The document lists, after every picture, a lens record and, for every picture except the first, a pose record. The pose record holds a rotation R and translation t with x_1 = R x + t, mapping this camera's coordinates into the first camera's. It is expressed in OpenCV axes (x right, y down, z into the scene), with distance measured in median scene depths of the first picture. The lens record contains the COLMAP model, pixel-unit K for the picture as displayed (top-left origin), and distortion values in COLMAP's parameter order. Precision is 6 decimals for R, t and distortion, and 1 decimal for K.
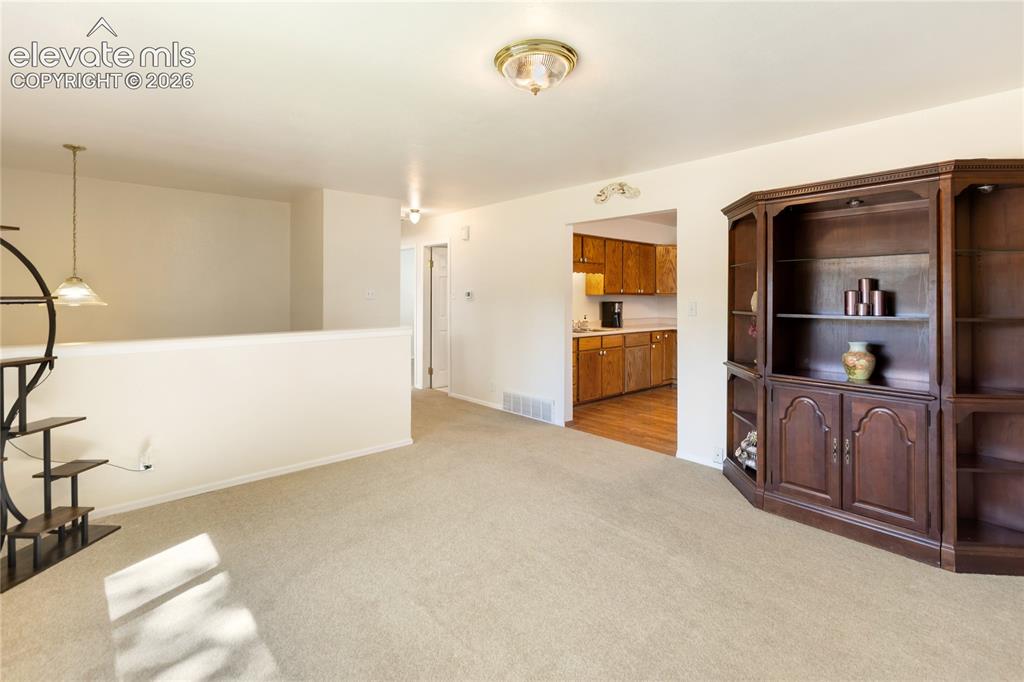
lens RADIAL K [[481.9, 0, 513.1], [0, 481.9, 291.7], [0, 0, 1]] dist [0.000915, -0.000280]
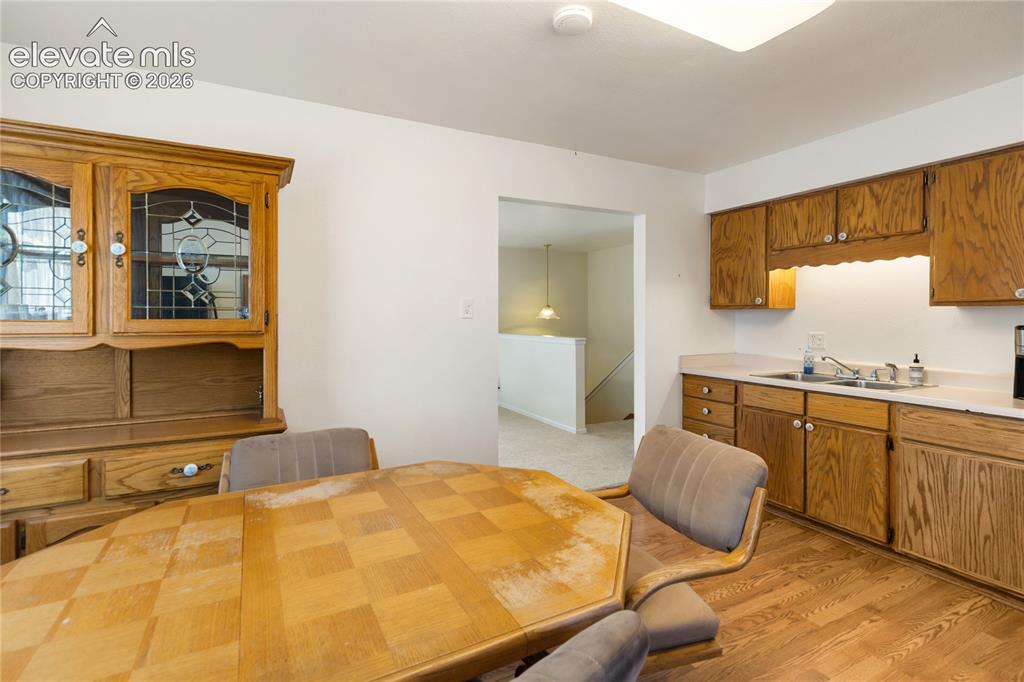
lens RADIAL K [[484.4, 0, 505.2], [0, 484.4, 319.0], [0, 0, 1]] dist [0.003564, -0.000086]
pose [[-0.260749, 0.005710, -0.965390, 0.703461], [0.010063, 0.999944, 0.003197, 0.012644], [0.965354, -0.008881, -0.260792, 0.789344]]
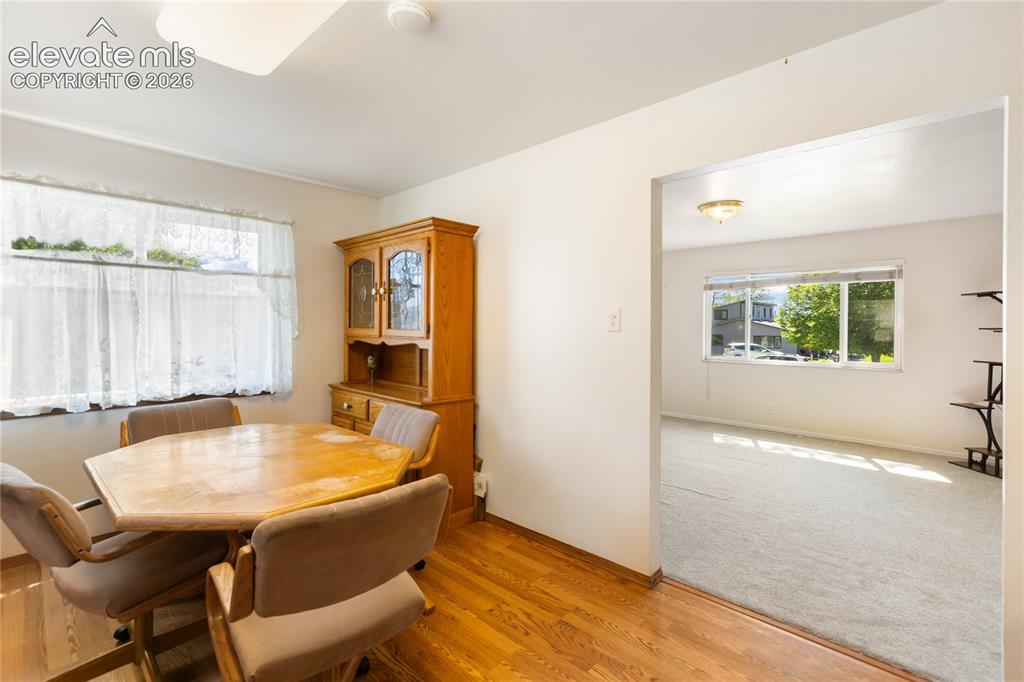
lens RADIAL K [[463.0, 0, 514.8], [0, 463.0, 333.3], [0, 0, 1]] dist [0.002863, 0.000581]
pose [[-0.997199, -0.004837, -0.074633, 0.369966], [-0.005096, 0.999982, 0.003278, 0.013858], [0.074616, 0.003649, -0.997206, 1.019811]]
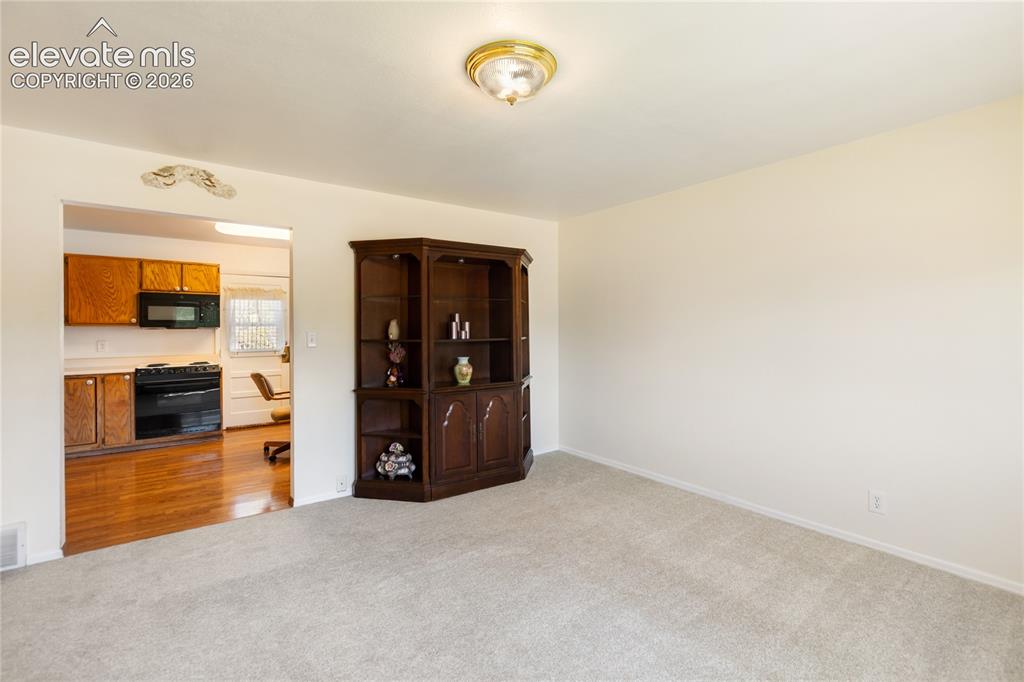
lens RADIAL K [[461.8, 0, 515.4], [0, 461.8, 329.8], [0, 0, 1]] dist [0.003828, -0.000217]
pose [[0.098591, -0.009614, 0.995082, -0.297787], [-0.004768, 0.999937, 0.010133, 0.003371], [-0.995117, -0.005743, 0.098539, 0.325689]]
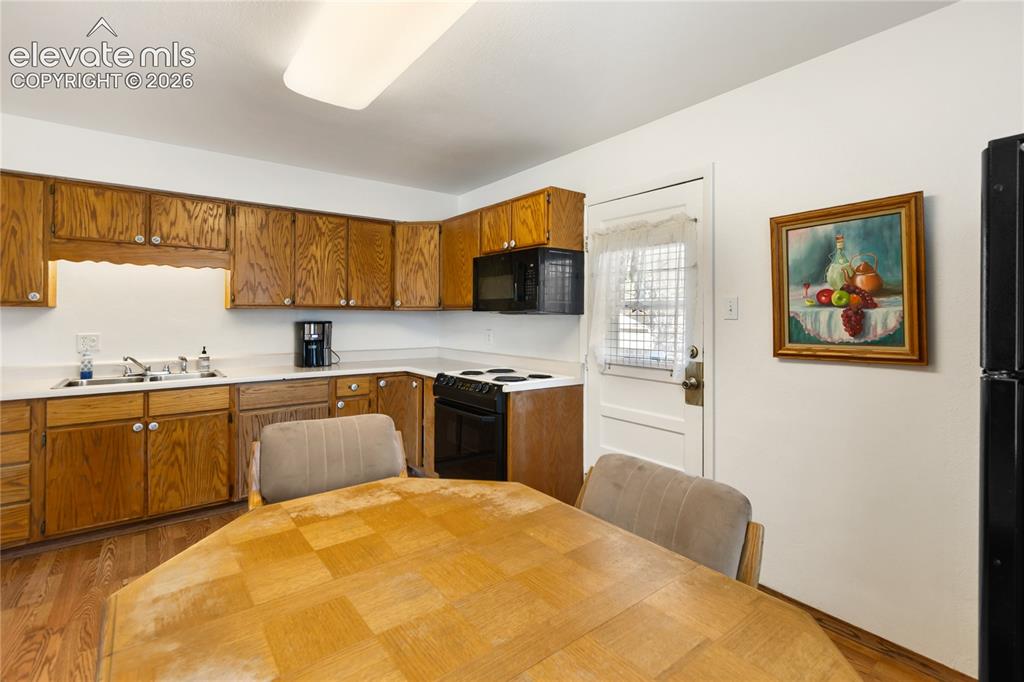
lens RADIAL K [[471.6, 0, 511.7], [0, 471.6, 315.4], [0, 0, 1]] dist [0.005121, -0.000879]
pose [[0.996407, -0.000365, -0.084698, 0.561828], [0.001103, 0.999962, 0.008658, 0.010323], [0.084692, -0.008720, 0.996369, 0.525987]]
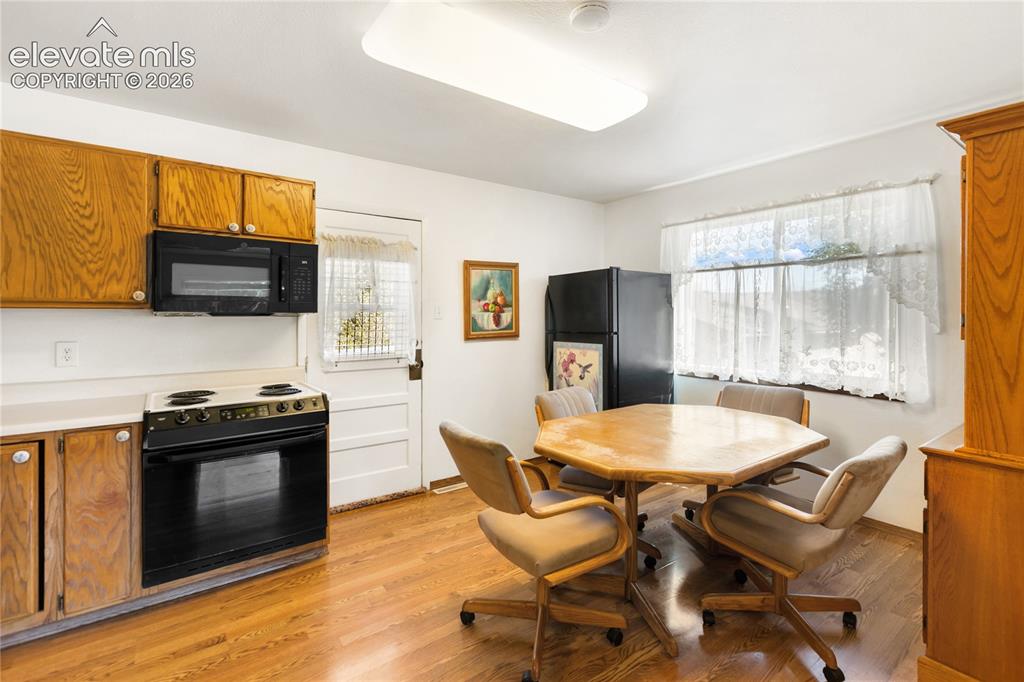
lens RADIAL K [[471.6, 0, 511.7], [0, 471.6, 315.4], [0, 0, 1]] dist [0.005121, -0.000879]
pose [[0.099719, -0.002312, 0.995013, 0.129306], [-0.009535, 0.999949, 0.003279, 0.009663], [-0.994970, -0.009814, 0.099692, 0.769125]]
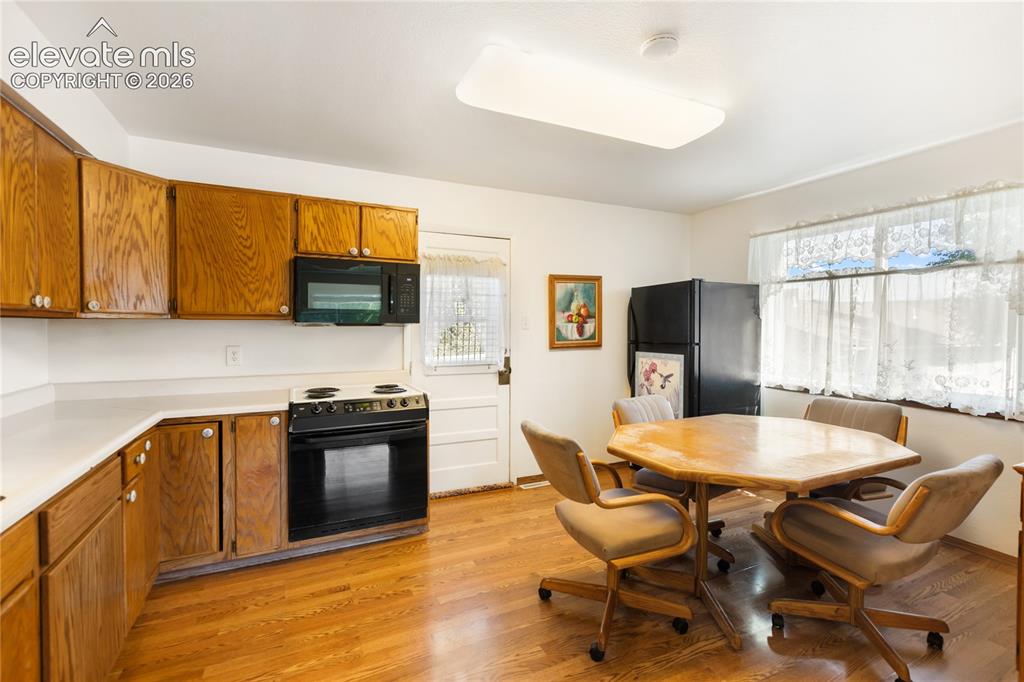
lens RADIAL K [[463.0, 0, 514.8], [0, 463.0, 333.3], [0, 0, 1]] dist [0.002863, 0.000581]
pose [[0.286104, -0.017971, 0.958030, 0.101484], [-0.012064, 0.999677, 0.022355, 0.008686], [-0.958123, -0.017954, 0.285794, 0.753061]]
